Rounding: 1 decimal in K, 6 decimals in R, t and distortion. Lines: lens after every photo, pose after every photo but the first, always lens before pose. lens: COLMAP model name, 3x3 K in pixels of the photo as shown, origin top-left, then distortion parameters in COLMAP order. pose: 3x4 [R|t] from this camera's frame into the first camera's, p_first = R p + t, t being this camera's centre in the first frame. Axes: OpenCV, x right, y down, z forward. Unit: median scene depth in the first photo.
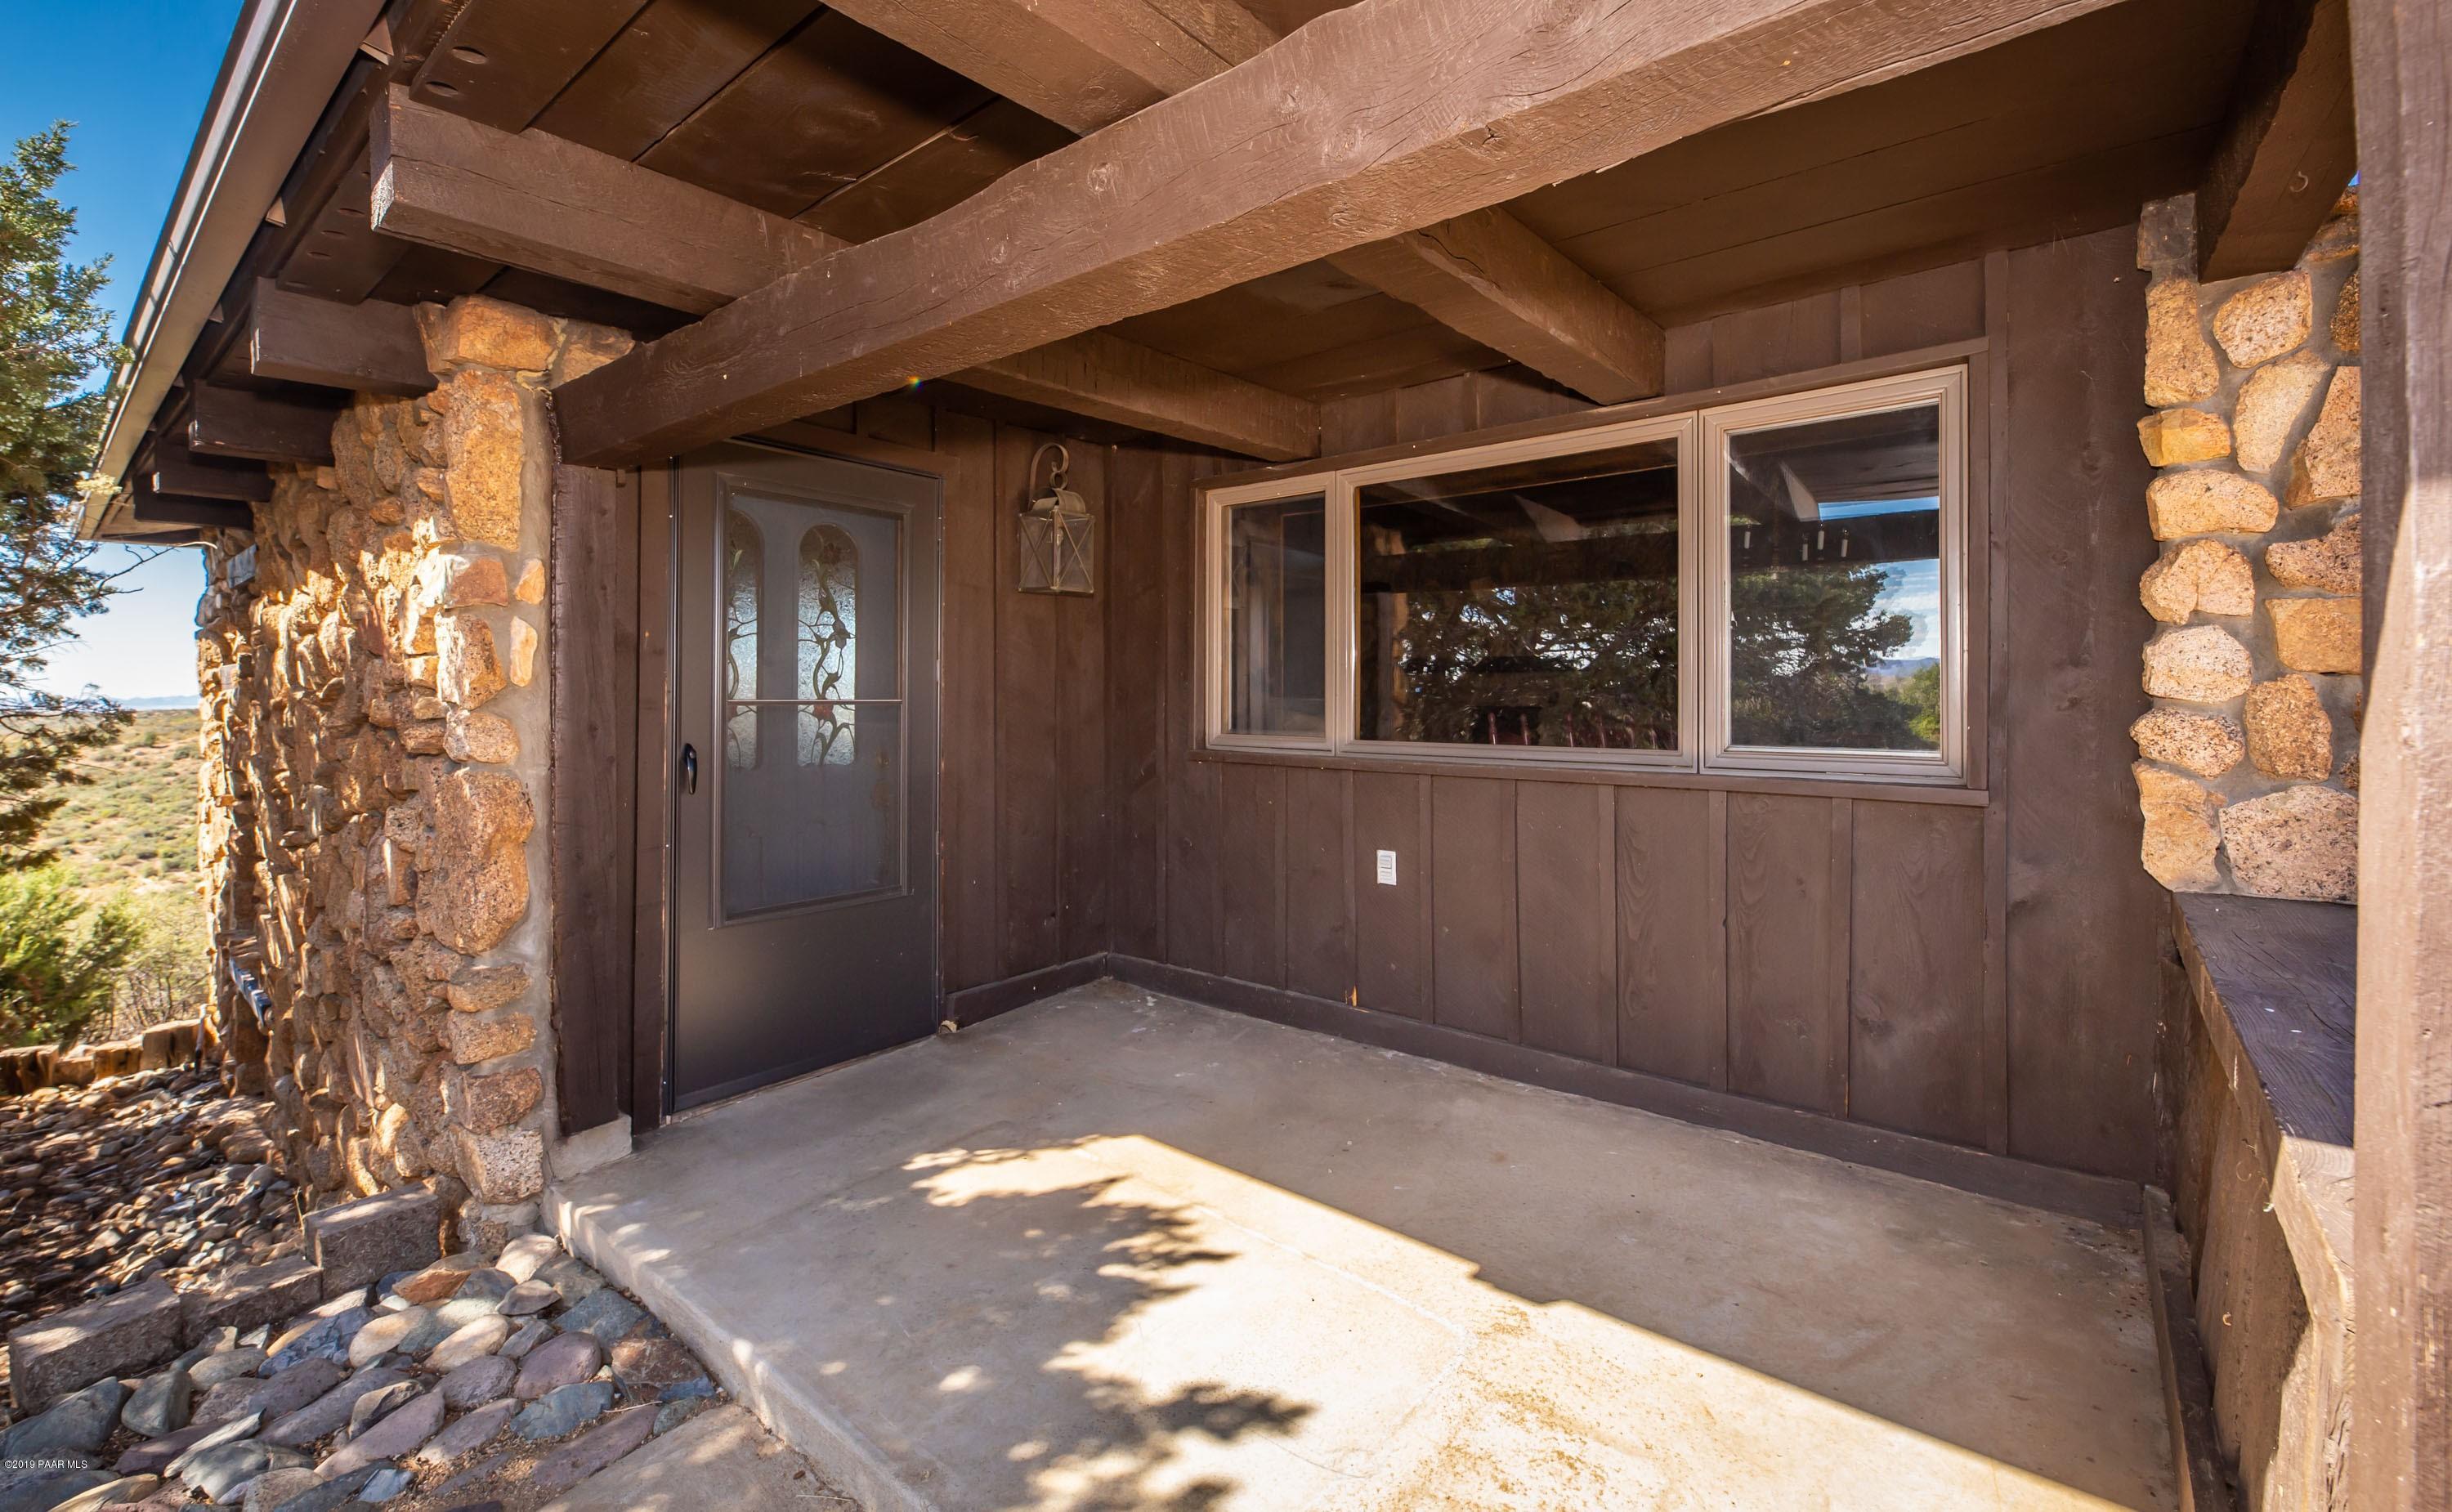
lens RADIAL K [[1021.0, 0, 1214.9], [0, 1021.0, 690.2], [0, 0, 1]] dist [0.001516, 0.000156]
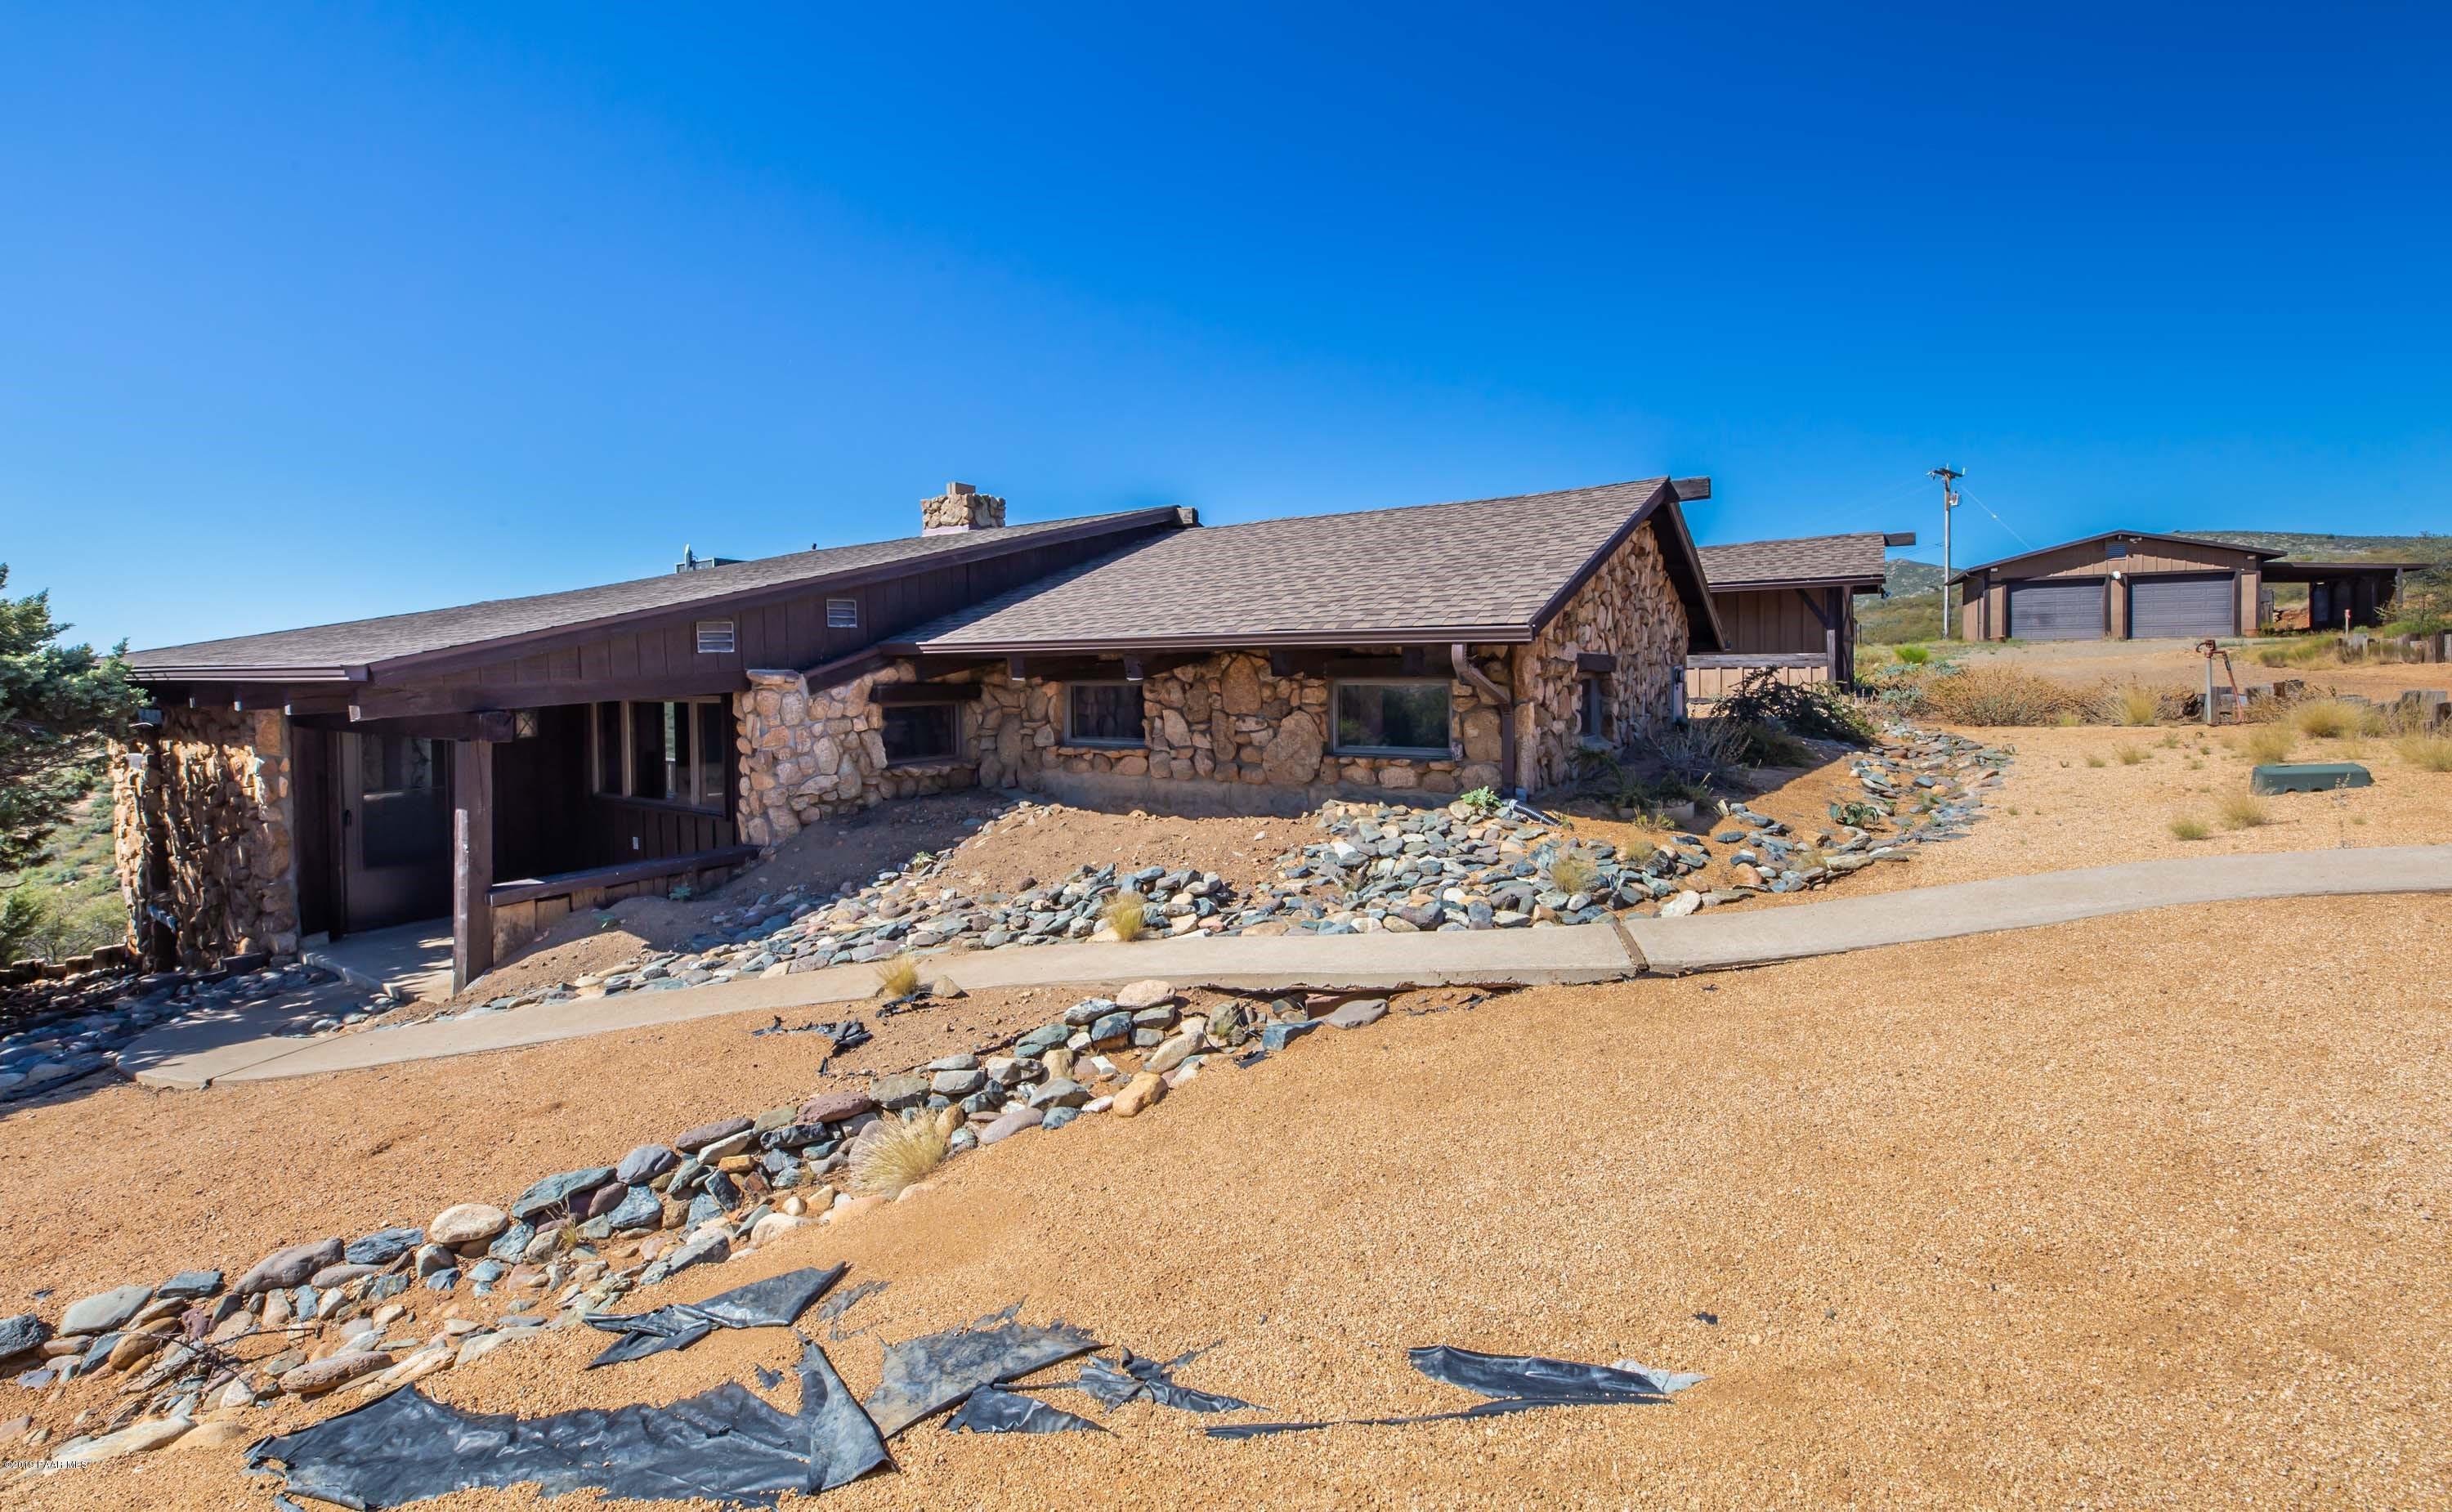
lens RADIAL K [[1021.0, 0, 1214.9], [0, 1021.0, 690.2], [0, 0, 1]] dist [0.001516, 0.000156]
pose [[0.994706, -0.017710, 0.101227, 1.541236], [0.014922, 0.999490, 0.028232, -0.310695], [-0.101675, -0.026572, 0.994463, -2.001214]]
